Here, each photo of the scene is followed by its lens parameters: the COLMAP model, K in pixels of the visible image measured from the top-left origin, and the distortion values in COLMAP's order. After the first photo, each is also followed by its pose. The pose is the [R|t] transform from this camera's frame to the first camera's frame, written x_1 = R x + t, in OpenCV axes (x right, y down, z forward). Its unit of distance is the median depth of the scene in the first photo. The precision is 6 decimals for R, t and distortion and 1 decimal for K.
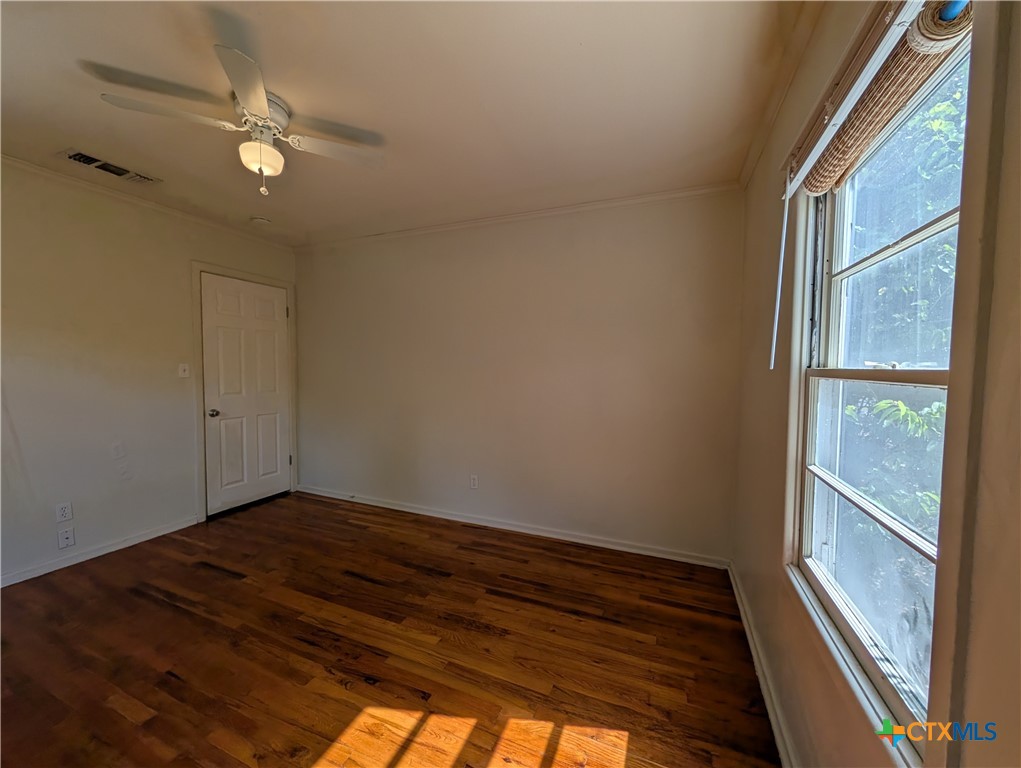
lens RADIAL K [[386.4, 0, 513.8], [0, 386.4, 384.9], [0, 0, 1]] dist [0.000754, 0.000252]
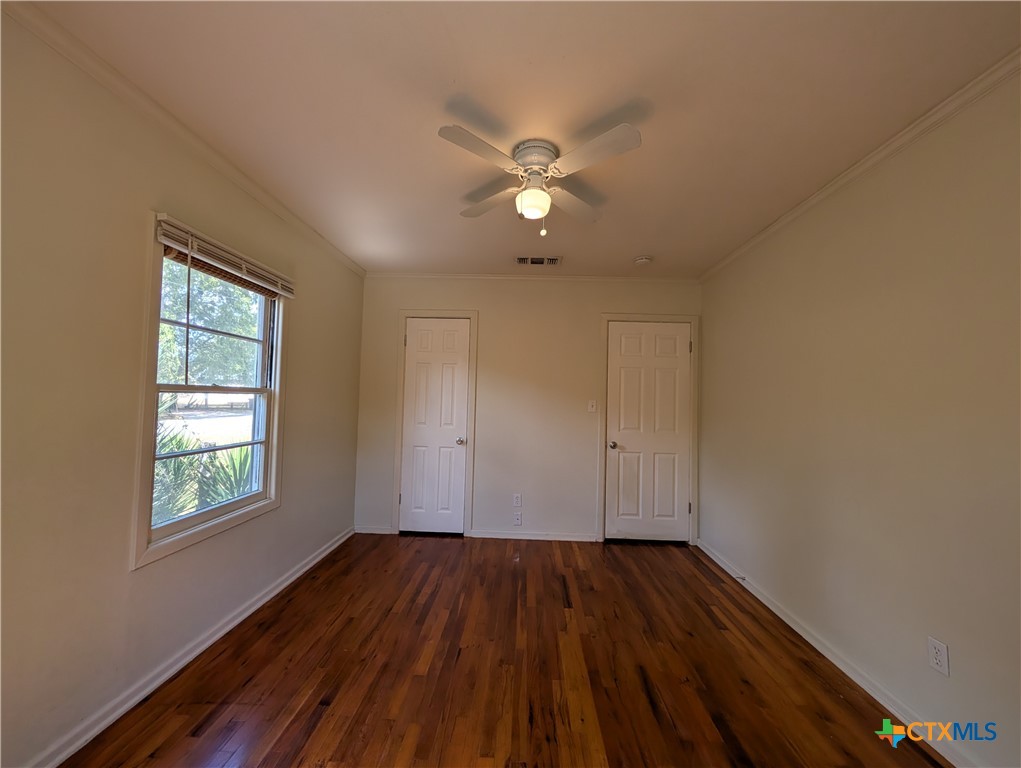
lens RADIAL K [[386.4, 0, 513.8], [0, 386.4, 384.9], [0, 0, 1]] dist [0.000754, 0.000252]
pose [[0.347333, -0.037841, -0.936978, 0.194444], [-0.066564, 0.995670, -0.064886, -0.009693], [0.935376, 0.084906, 0.343310, 0.391654]]
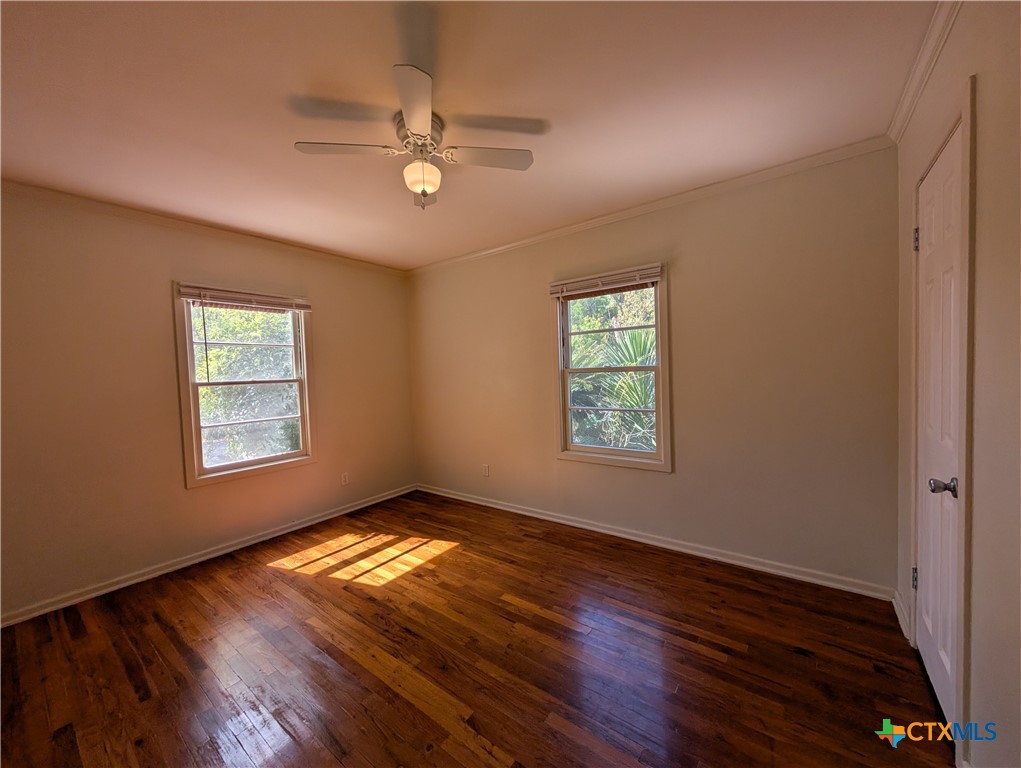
lens RADIAL K [[386.4, 0, 513.8], [0, 386.4, 384.9], [0, 0, 1]] dist [0.000754, 0.000252]
pose [[-0.968459, 0.012982, 0.248835, -0.714226], [0.036537, 0.995246, 0.090276, -0.077235], [-0.246480, 0.096521, -0.964329, 1.246915]]
